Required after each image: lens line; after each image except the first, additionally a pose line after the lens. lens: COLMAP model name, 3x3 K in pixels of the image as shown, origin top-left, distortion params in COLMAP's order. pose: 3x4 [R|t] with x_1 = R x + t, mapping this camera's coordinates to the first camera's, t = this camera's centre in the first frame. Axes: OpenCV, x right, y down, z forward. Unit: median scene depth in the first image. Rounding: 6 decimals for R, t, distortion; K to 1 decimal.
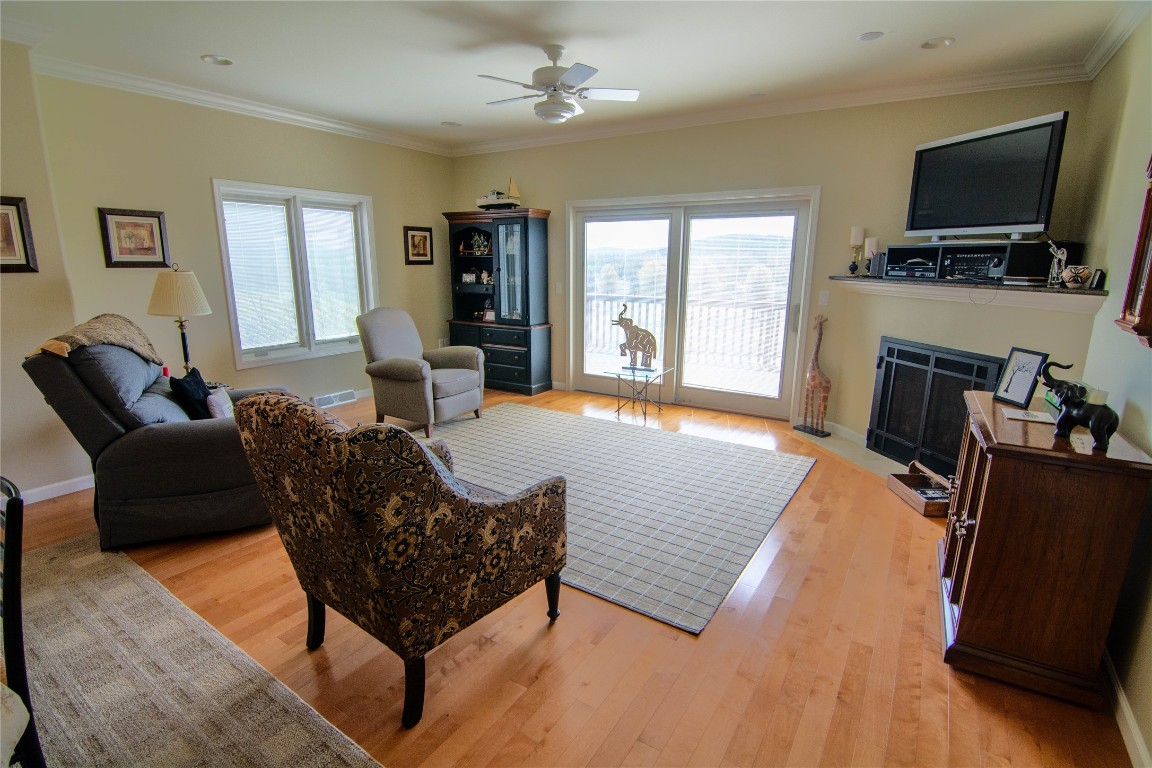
lens RADIAL K [[560.3, 0, 570.7], [0, 560.3, 388.0], [0, 0, 1]] dist [-0.003761, -0.012085]
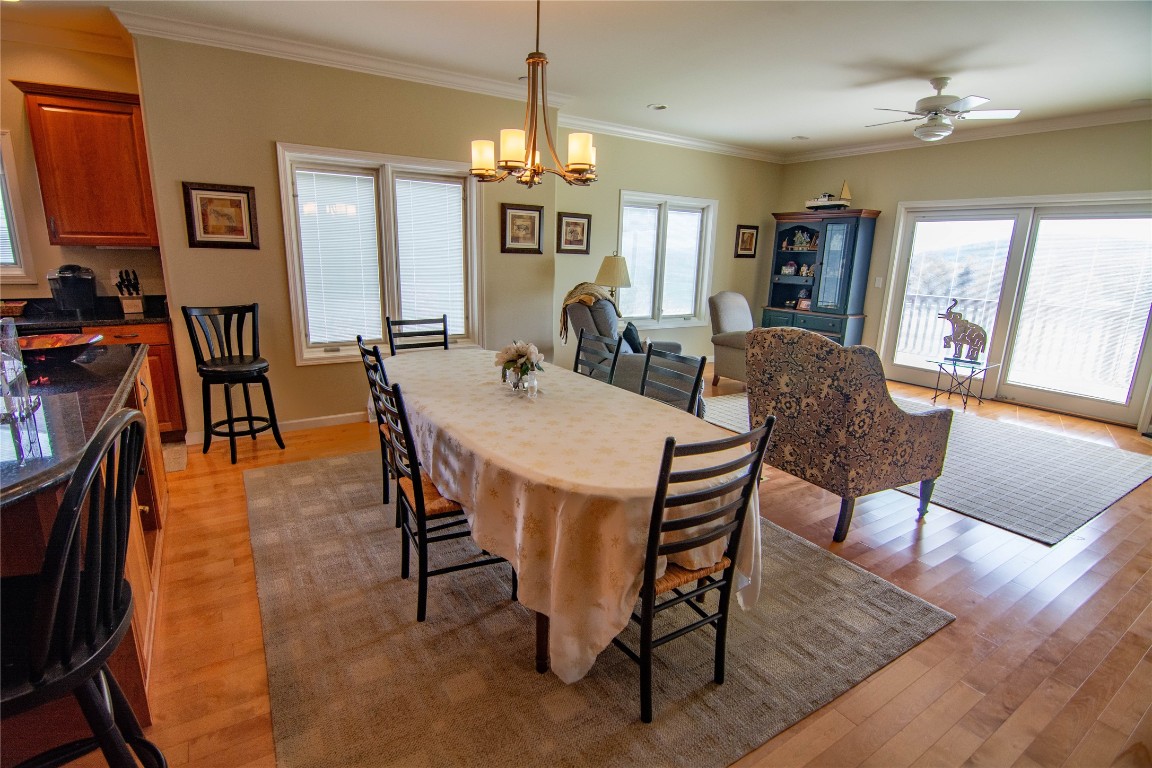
lens RADIAL K [[560.3, 0, 570.7], [0, 560.3, 388.0], [0, 0, 1]] dist [-0.003761, -0.012085]
pose [[0.912858, 0.113903, -0.392066, -0.134855], [-0.111457, 0.993344, 0.029077, 0.068210], [0.392769, 0.017155, 0.919477, -0.256542]]
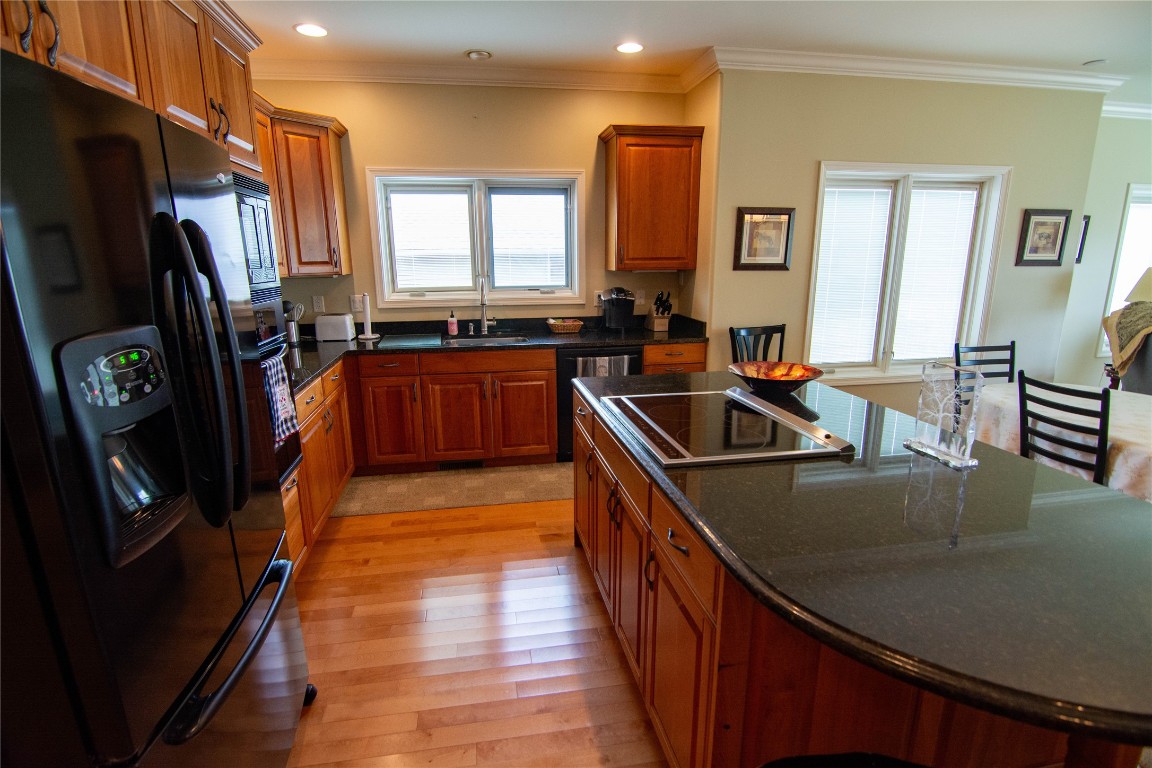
lens RADIAL K [[560.3, 0, 570.7], [0, 560.3, 388.0], [0, 0, 1]] dist [-0.003761, -0.012085]
pose [[0.679071, 0.160827, -0.716239, -0.469541], [-0.152234, 0.985347, 0.076919, 0.094210], [0.718114, 0.056802, 0.693603, -0.457036]]
